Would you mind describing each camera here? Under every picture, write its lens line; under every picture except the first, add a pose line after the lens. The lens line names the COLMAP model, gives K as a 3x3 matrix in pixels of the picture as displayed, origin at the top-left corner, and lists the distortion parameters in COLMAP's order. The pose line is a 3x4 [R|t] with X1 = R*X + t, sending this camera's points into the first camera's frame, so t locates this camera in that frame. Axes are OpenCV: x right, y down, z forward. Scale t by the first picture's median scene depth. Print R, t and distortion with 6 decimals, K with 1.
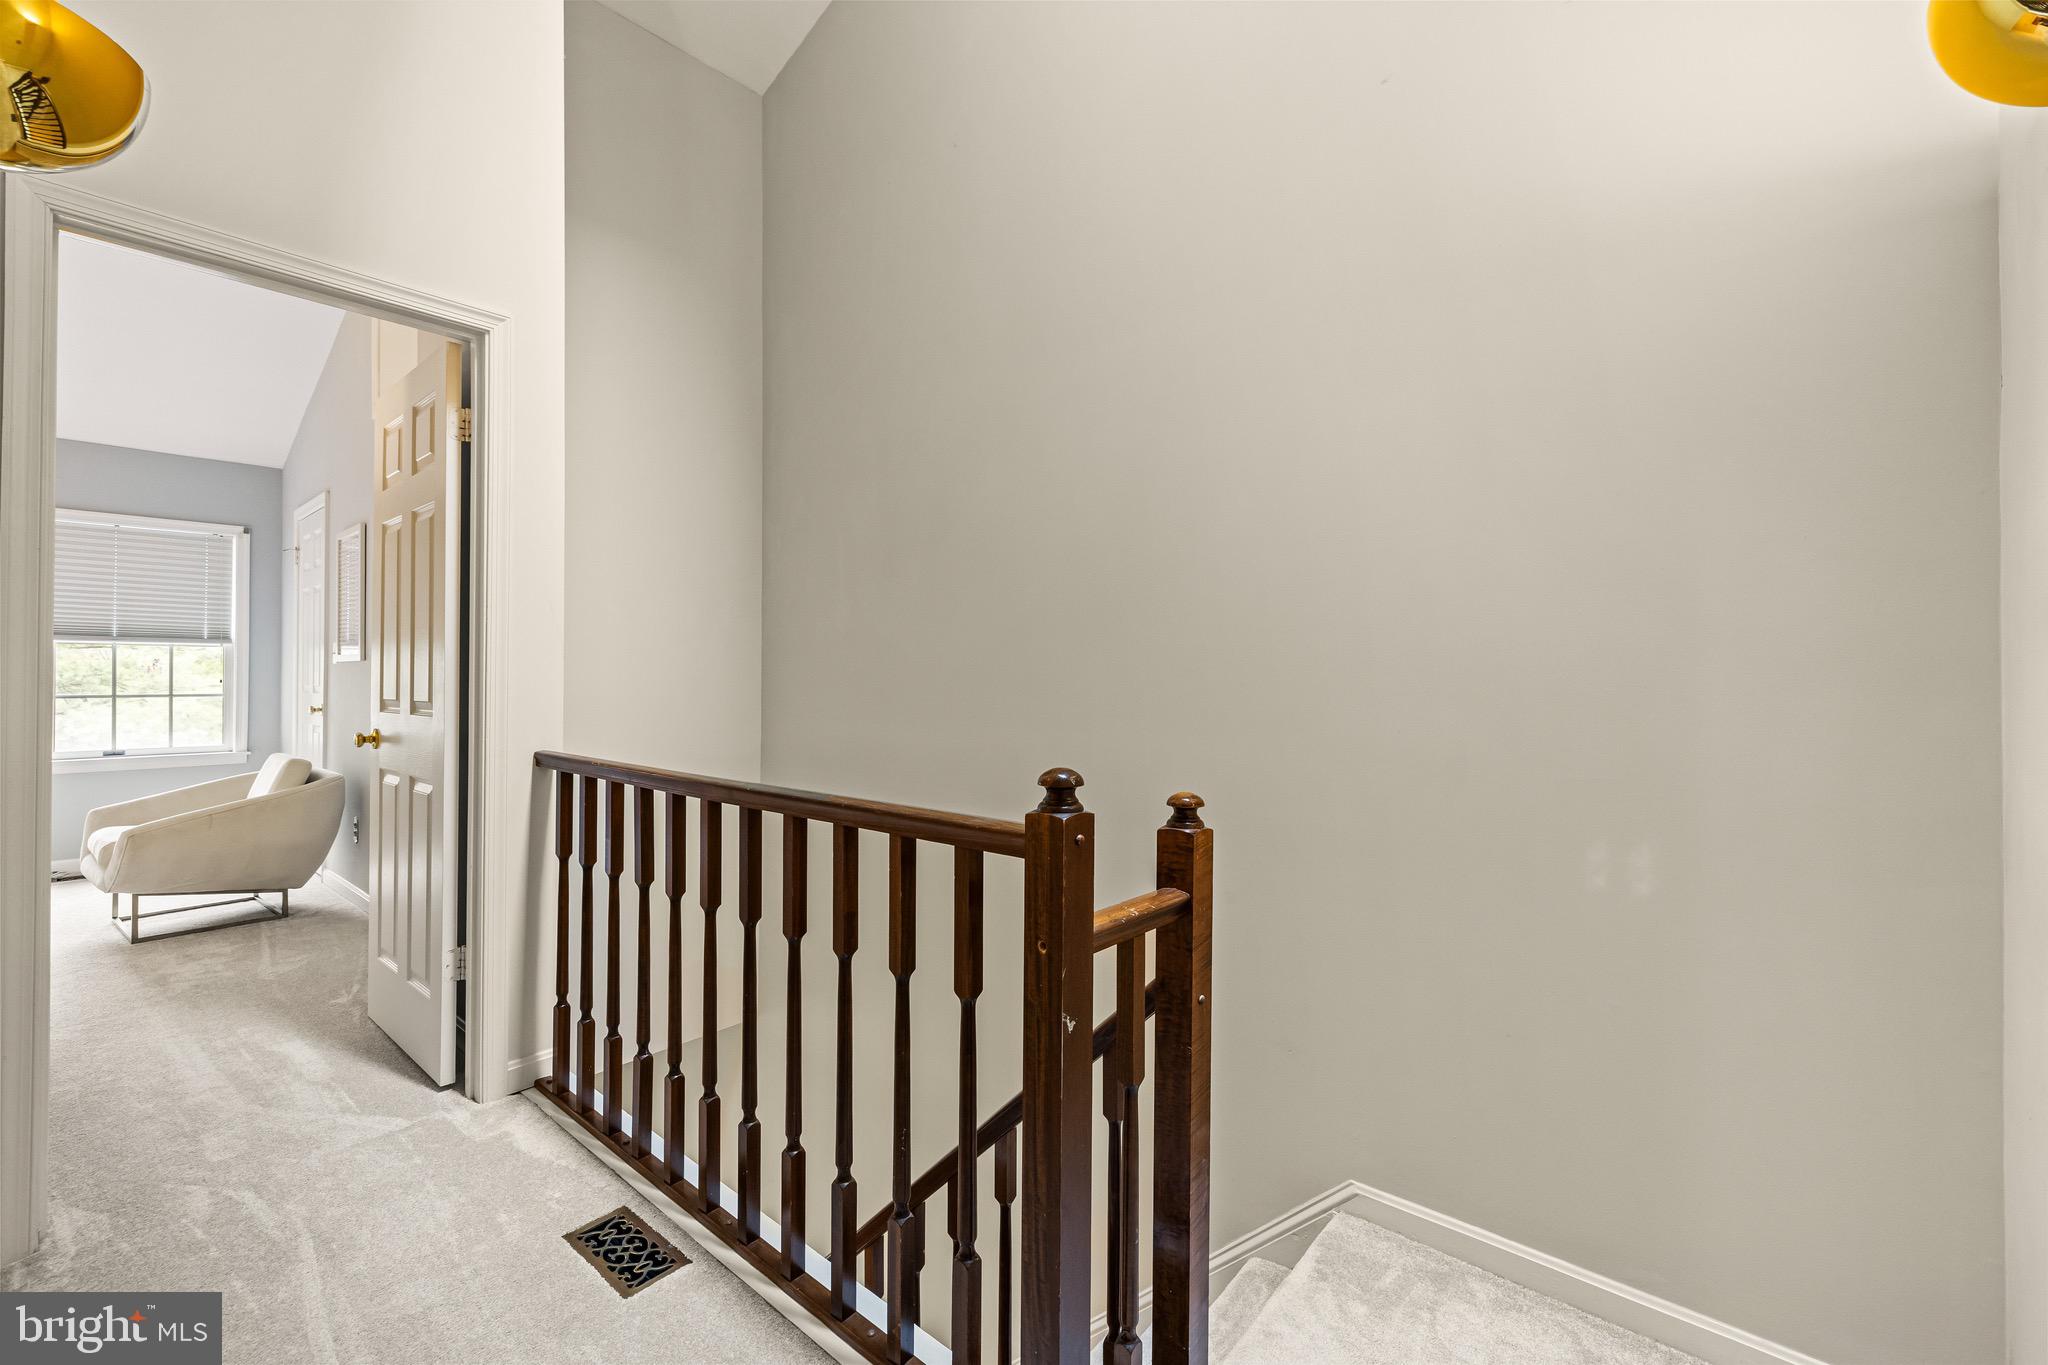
lens RADIAL K [[857.2, 0, 1022.9], [0, 857.2, 675.9], [0, 0, 1]] dist [0.001217, -0.000846]
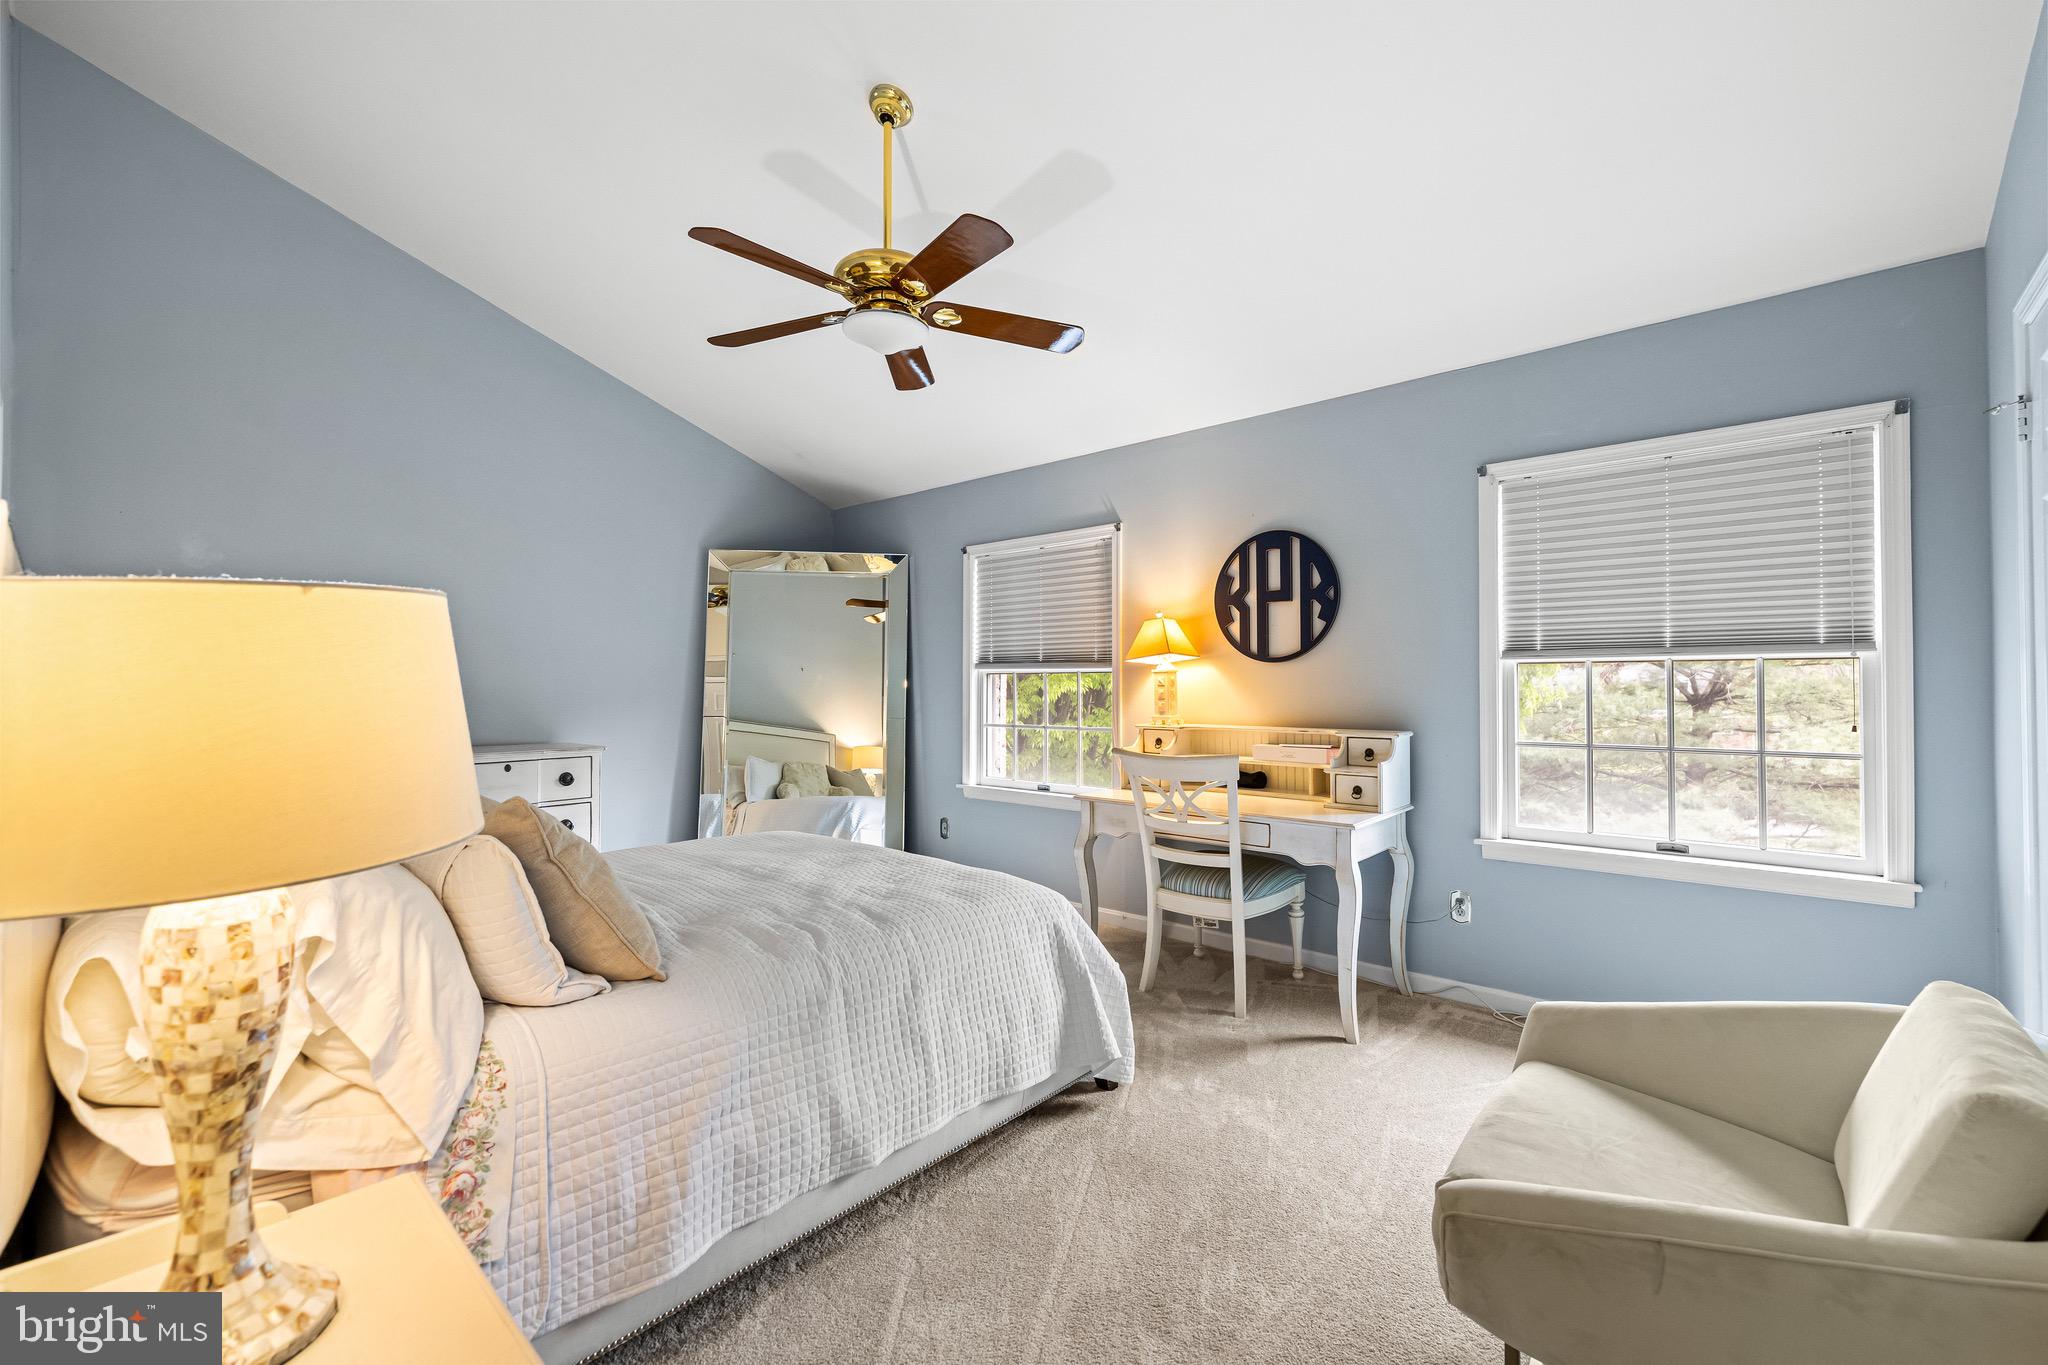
lens RADIAL K [[857.2, 0, 1030.9], [0, 857.2, 678.4], [0, 0, 1]] dist [0.001217, -0.000846]
pose [[-0.007435, -0.023736, -0.999691, -0.444583], [0.002032, 0.999716, -0.023752, -0.011505], [0.999970, -0.002208, -0.007385, 0.536326]]
